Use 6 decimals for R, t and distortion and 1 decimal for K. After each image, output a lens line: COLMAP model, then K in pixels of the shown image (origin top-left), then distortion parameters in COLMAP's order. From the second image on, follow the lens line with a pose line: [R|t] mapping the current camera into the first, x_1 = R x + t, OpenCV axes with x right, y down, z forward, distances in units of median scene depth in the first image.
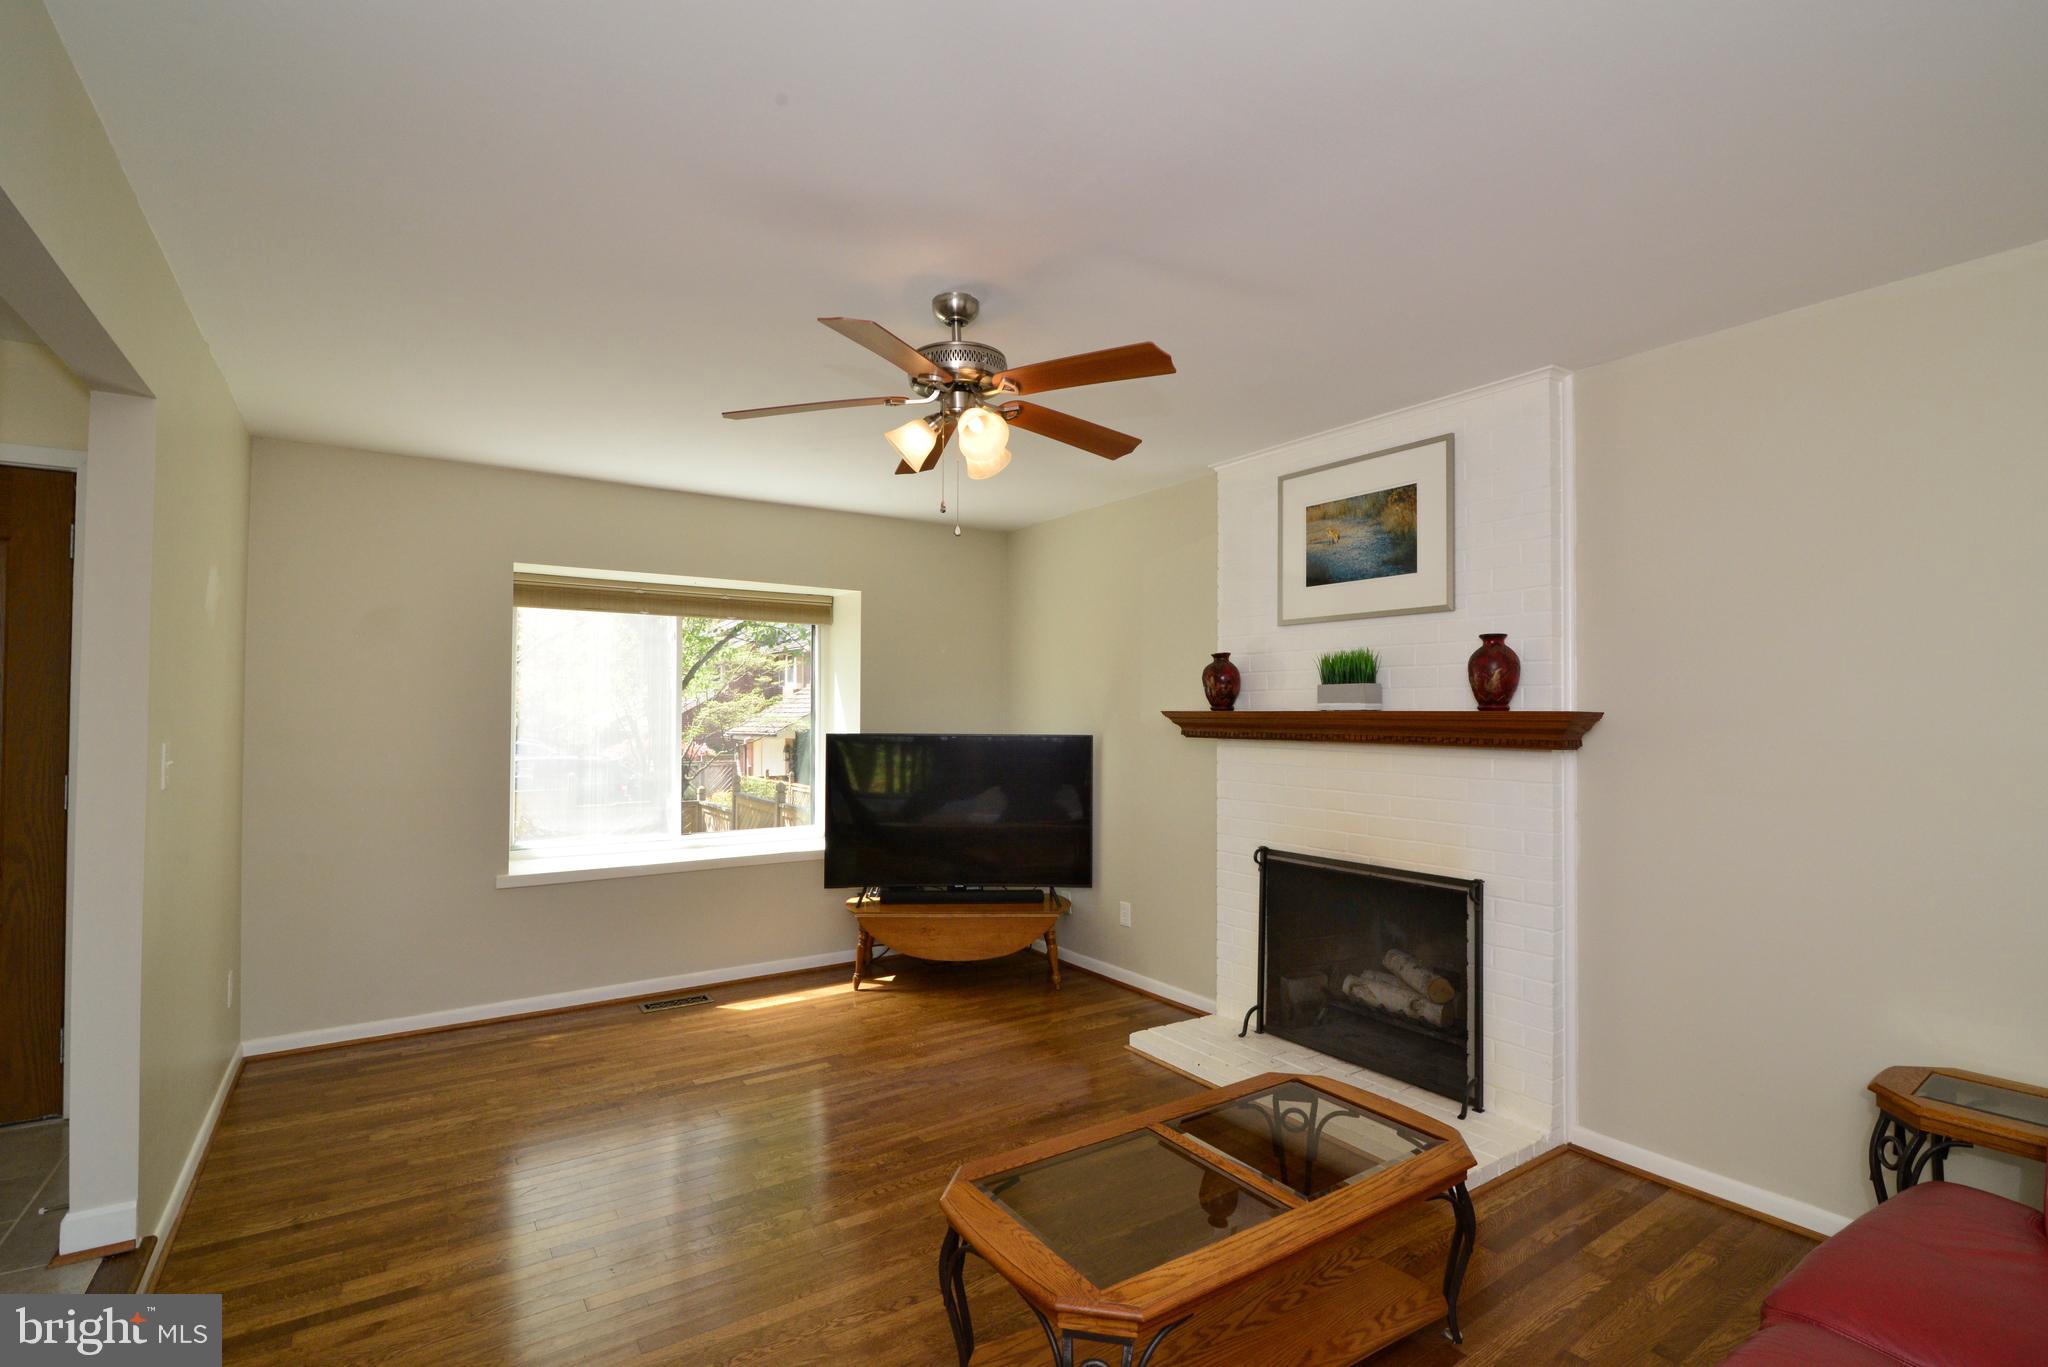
lens RADIAL K [[937.5, 0, 1018.1], [0, 937.5, 685.4], [0, 0, 1]] dist [-0.018336, -0.000831]
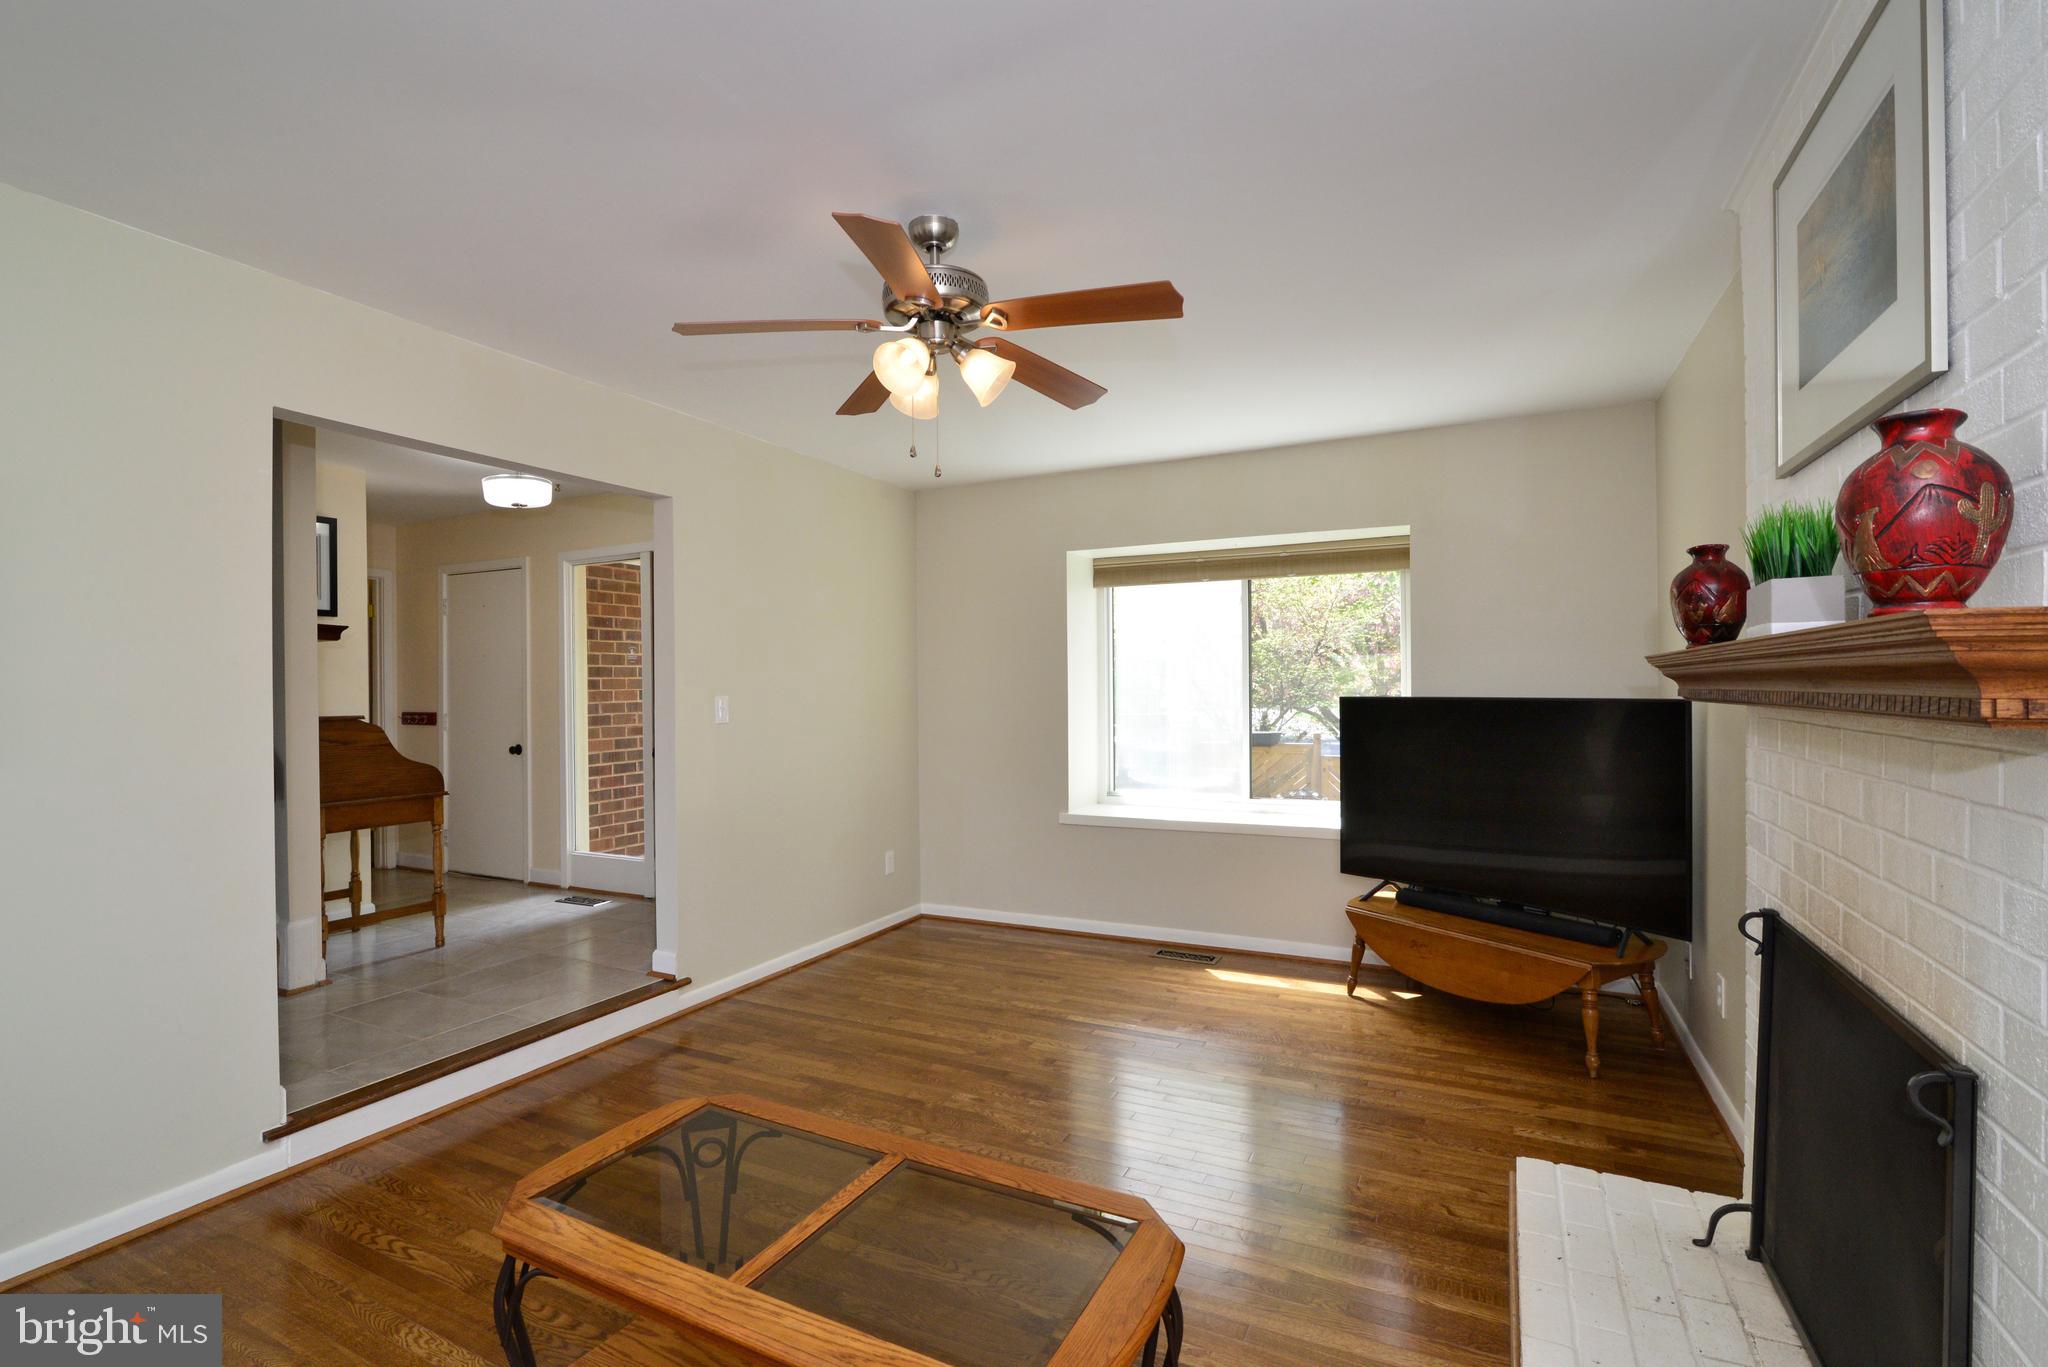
lens RADIAL K [[937.5, 0, 1018.1], [0, 937.5, 685.4], [0, 0, 1]] dist [-0.018336, -0.000831]
pose [[0.484890, -0.009121, -0.874527, 0.457505], [0.034813, 0.999354, 0.008880, 0.025571], [0.873882, -0.034751, 0.484895, 0.351571]]
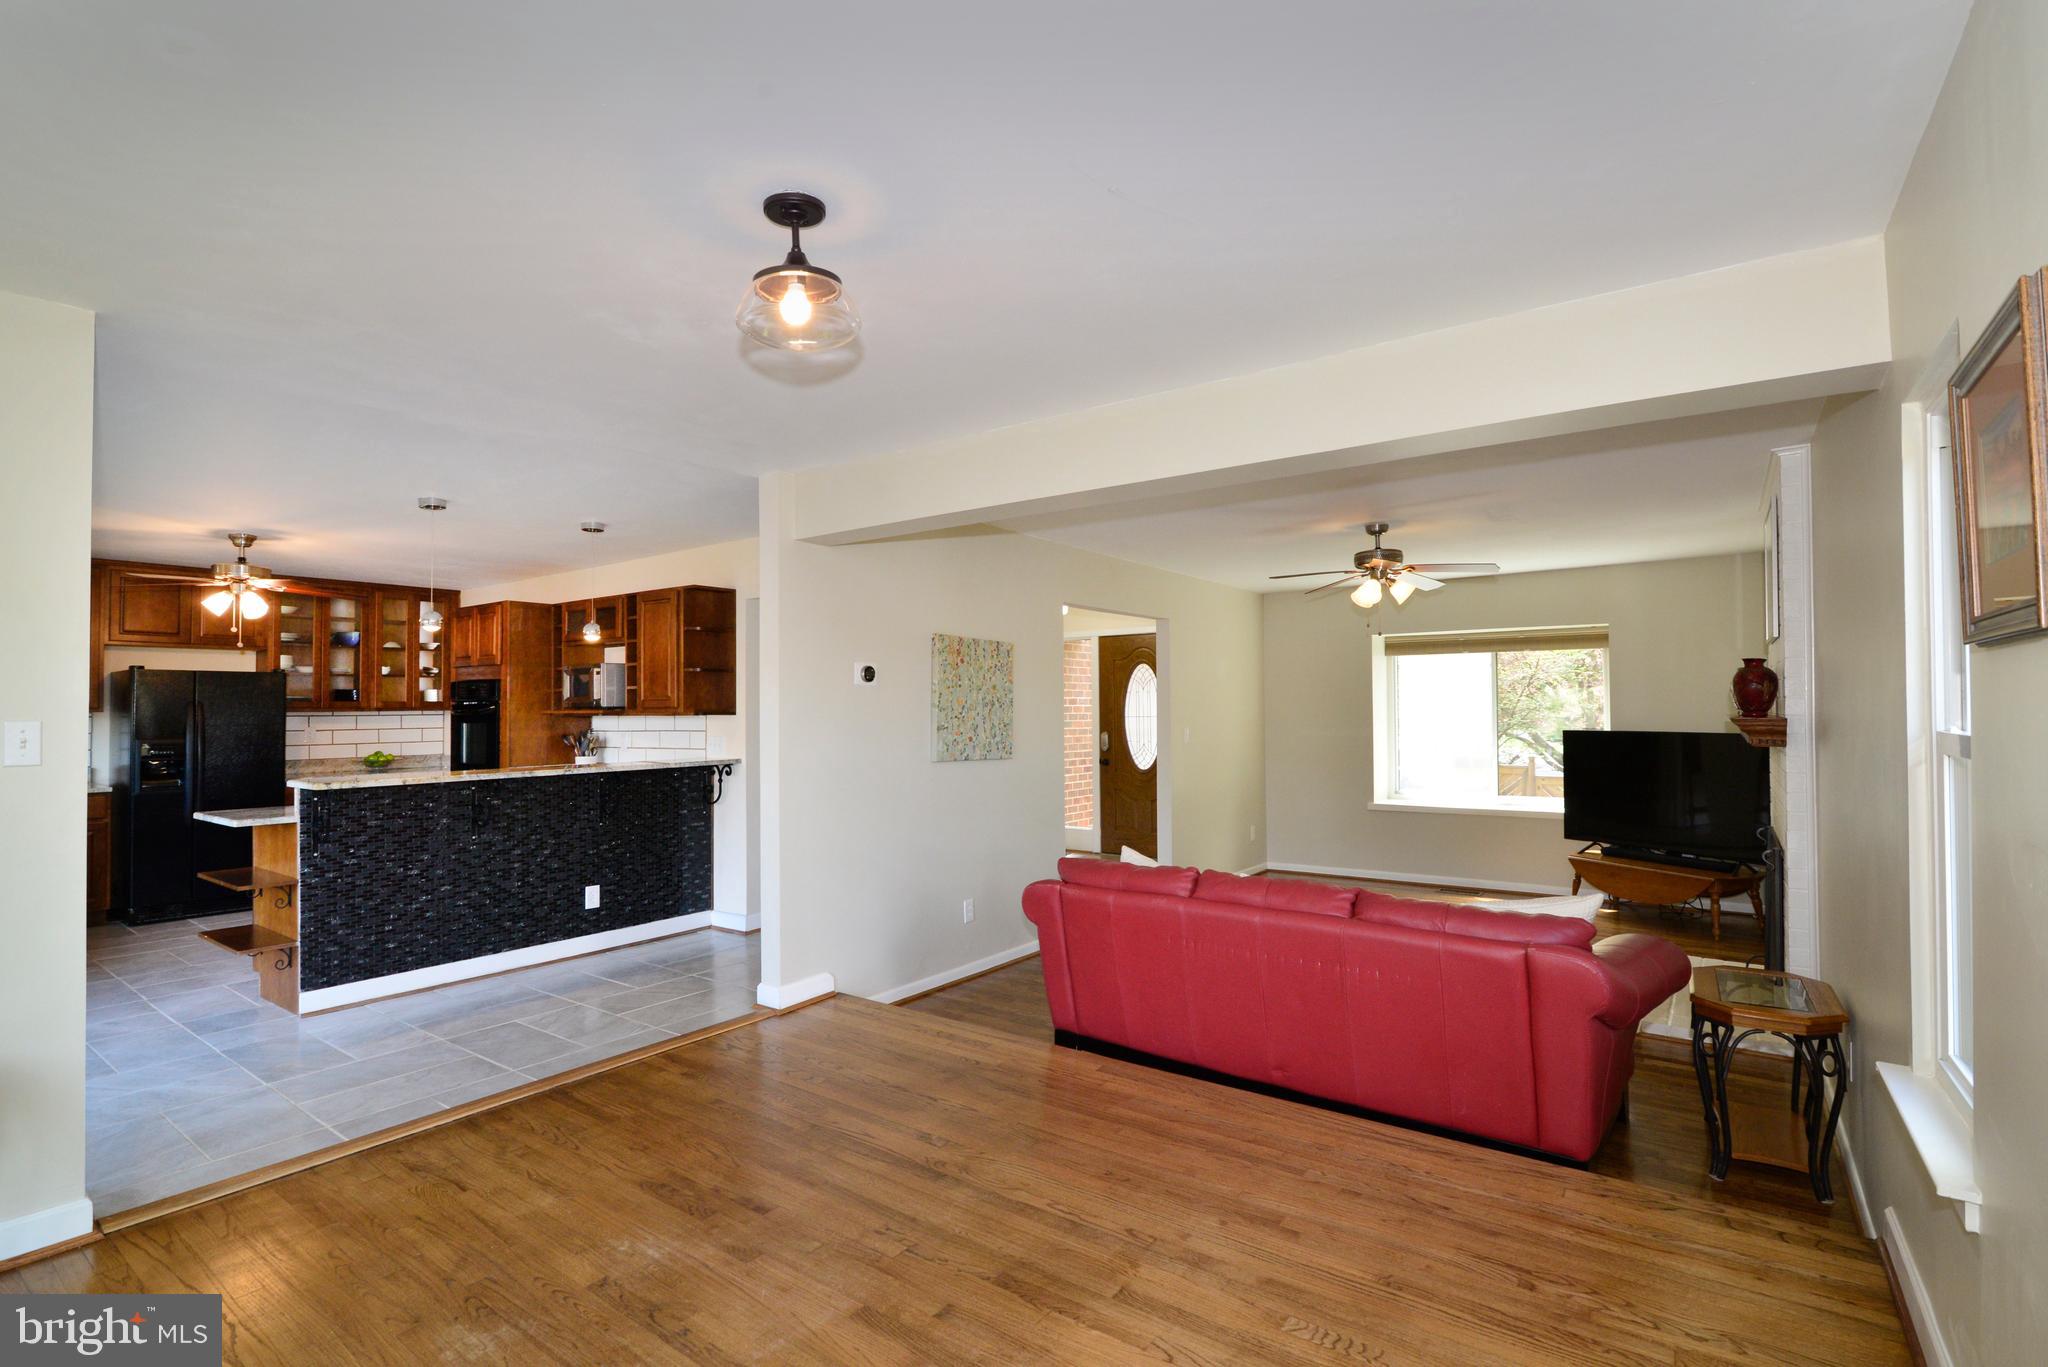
lens RADIAL K [[943.9, 0, 1023.1], [0, 943.9, 696.1], [0, 0, 1]] dist [-0.027108, -0.000115]
pose [[0.342979, -0.018330, -0.939164, 0.940481], [0.031535, 0.999471, -0.007991, -0.015815], [0.938814, -0.026876, 0.343375, -0.282149]]
